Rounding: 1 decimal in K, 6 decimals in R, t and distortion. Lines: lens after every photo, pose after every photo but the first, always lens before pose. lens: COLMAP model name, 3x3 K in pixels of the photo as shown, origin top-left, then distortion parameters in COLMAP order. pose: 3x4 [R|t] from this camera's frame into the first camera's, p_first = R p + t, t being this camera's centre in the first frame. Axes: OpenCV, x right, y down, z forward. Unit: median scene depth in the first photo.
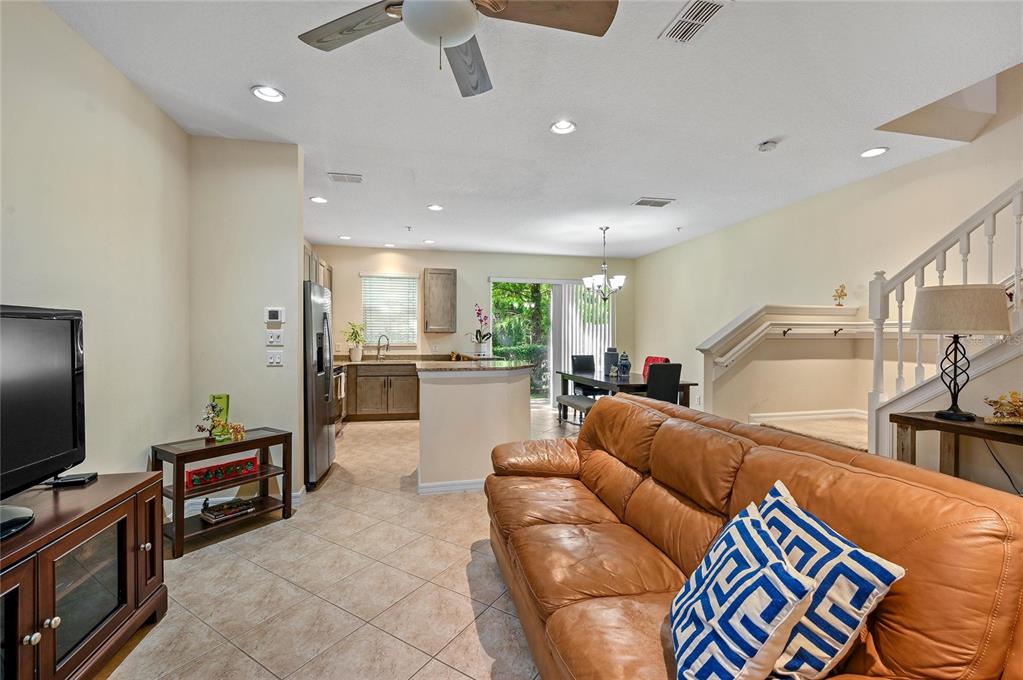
lens RADIAL K [[437.3, 0, 511.5], [0, 437.3, 340.0], [0, 0, 1]] dist [-0.000300, -0.000088]
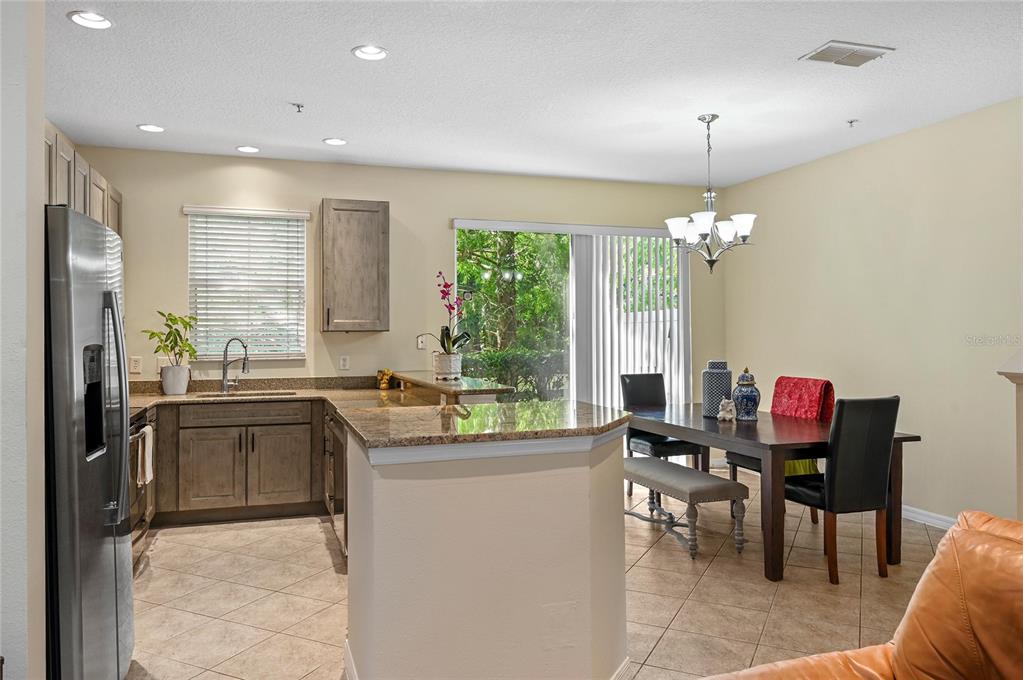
lens RADIAL K [[727.6, 0, 511.3], [0, 727.6, 324.7], [0, 0, 1]] dist [0.004204, -0.000800]
pose [[0.994294, -0.006012, 0.106509, -0.085346], [0.007600, 0.999866, -0.014513, -0.012690], [-0.106407, 0.015240, 0.994206, 0.195872]]
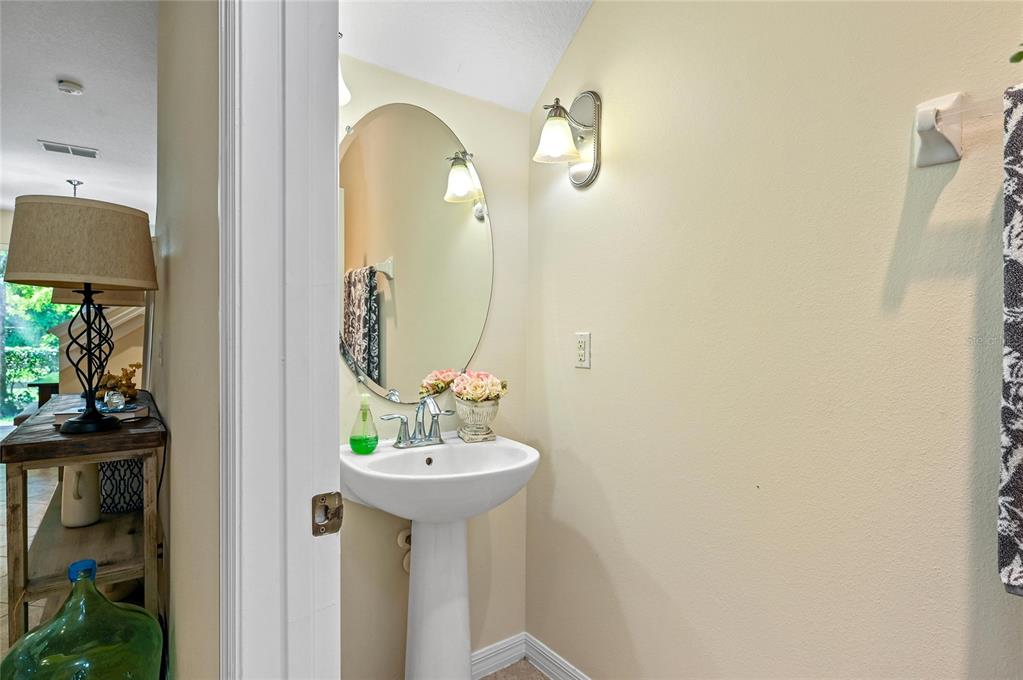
lens RADIAL K [[522.2, 0, 511.5], [0, 522.2, 340.0], [0, 0, 1]] dist [-0.000771, -0.000256]
pose [[0.914245, -0.002644, 0.405153, 0.485219], [0.004005, 0.999989, -0.002511, 0.022431], [-0.405141, 0.003918, 0.914246, -0.125724]]
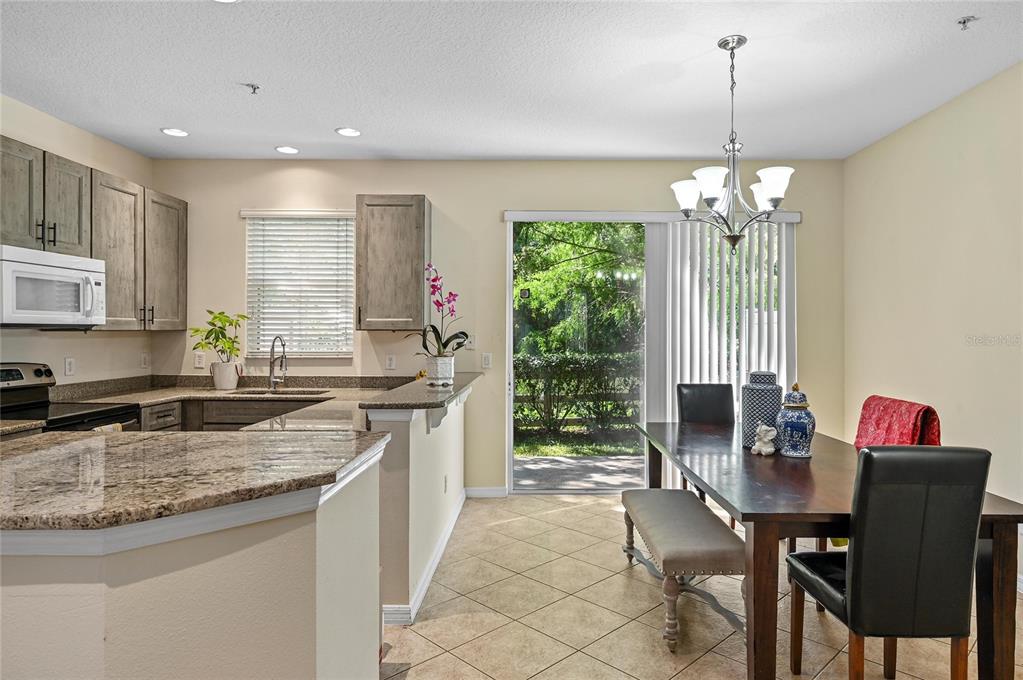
lens RADIAL K [[617.0, 0, 538.4], [0, 617.0, 328.5], [0, 0, 1]] dist [0.000454, -0.000167]
pose [[0.975922, -0.000483, -0.218121, 0.150539], [-0.002008, 0.999935, -0.011197, -0.013300], [0.218113, 0.011366, 0.975857, 0.425793]]
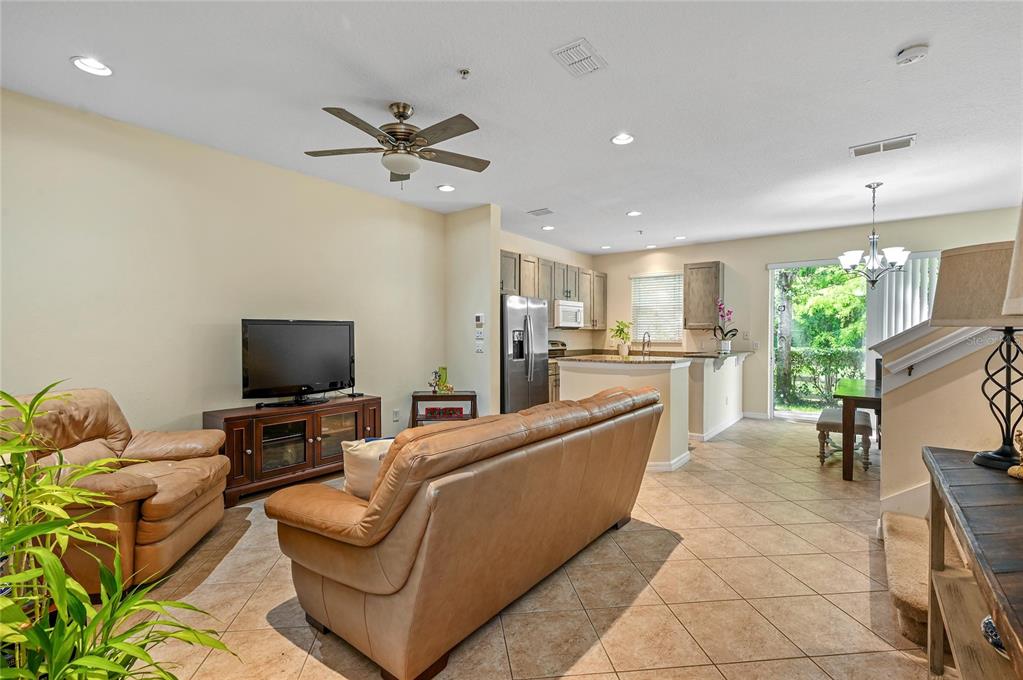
lens RADIAL K [[461.0, 0, 493.4], [0, 461.0, 338.7], [0, 0, 1]] dist [0.001016, 0.000033]
pose [[0.617971, 0.008631, -0.786154, 0.385297], [-0.007383, 0.999959, 0.005175, 0.001941], [0.786167, 0.002606, 0.618009, 0.019617]]
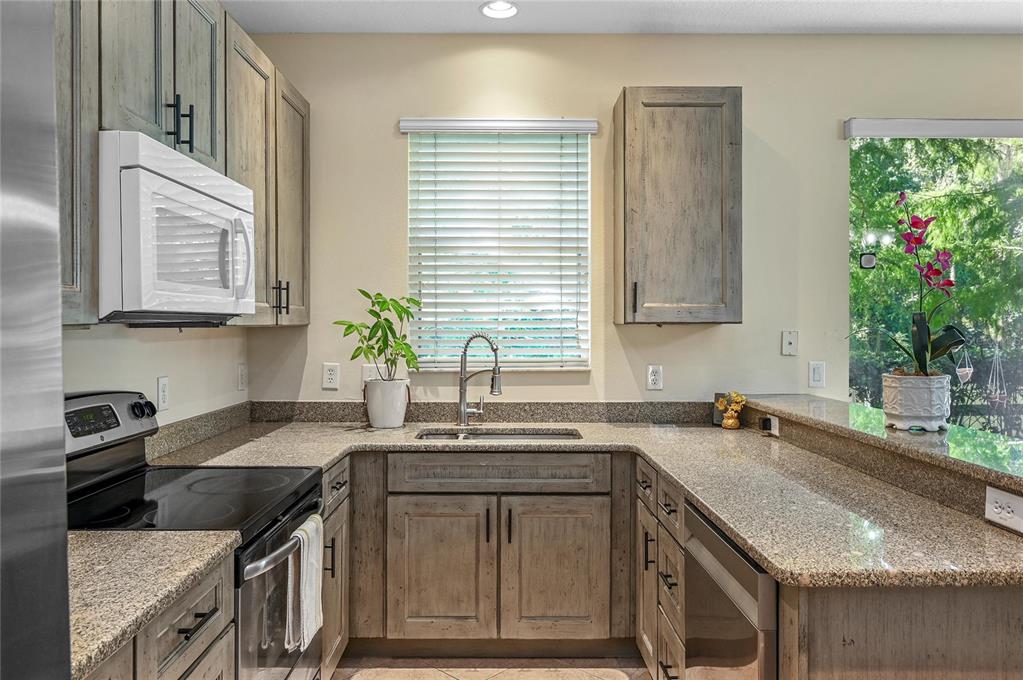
lens RADIAL K [[734.3, 0, 508.0], [0, 734.3, 324.3], [0, 0, 1]] dist [-0.001052, -0.001010]
pose [[0.977506, -0.004101, -0.210867, -0.189434], [0.002565, 0.999968, -0.007559, -0.015012], [0.210892, 0.006848, 0.977485, 0.586672]]
